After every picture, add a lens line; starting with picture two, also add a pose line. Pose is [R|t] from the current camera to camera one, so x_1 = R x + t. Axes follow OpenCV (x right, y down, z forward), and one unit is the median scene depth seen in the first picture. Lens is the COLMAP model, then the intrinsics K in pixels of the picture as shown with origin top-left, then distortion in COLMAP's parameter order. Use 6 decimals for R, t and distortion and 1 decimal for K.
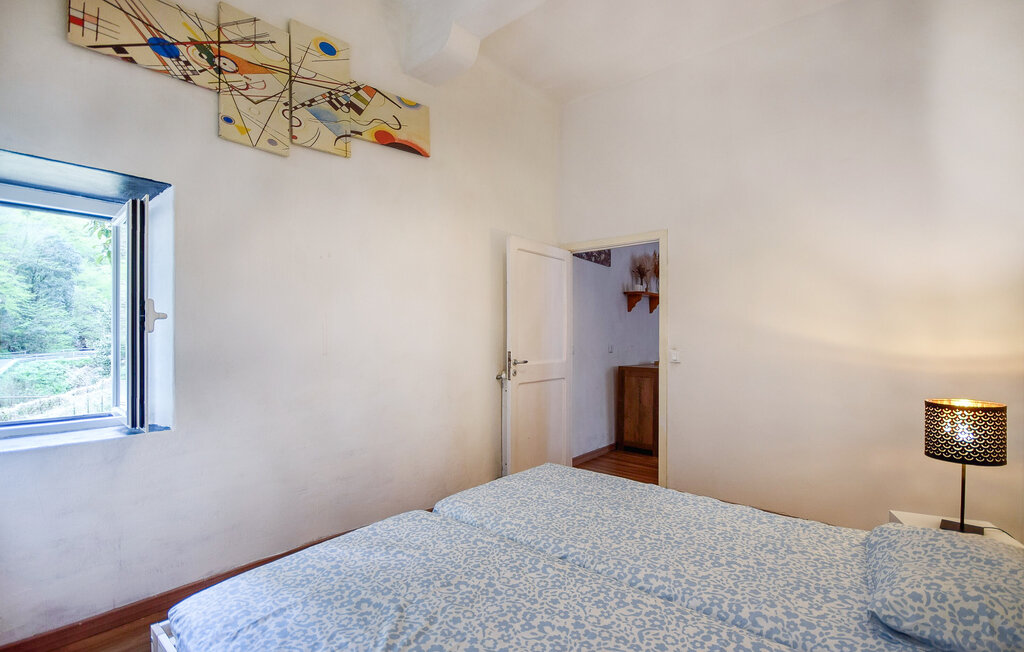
lens RADIAL K [[461.0, 0, 512.0], [0, 461.0, 326.0], [0, 0, 1]] dist [-0.000061, -0.007669]
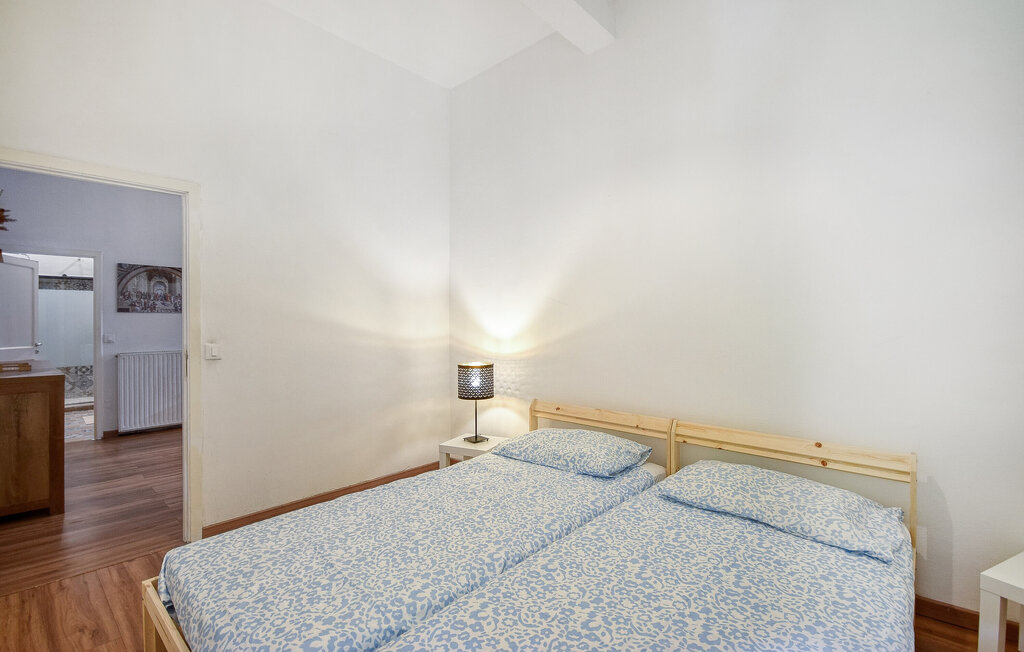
lens RADIAL K [[461.0, 0, 512.0], [0, 461.0, 326.0], [0, 0, 1]] dist [-0.000061, -0.007669]
pose [[0.031572, -0.013112, 0.999415, -0.690534], [-0.017203, 0.999759, 0.013660, 0.005642], [-0.999353, -0.017624, 0.031339, 0.823059]]
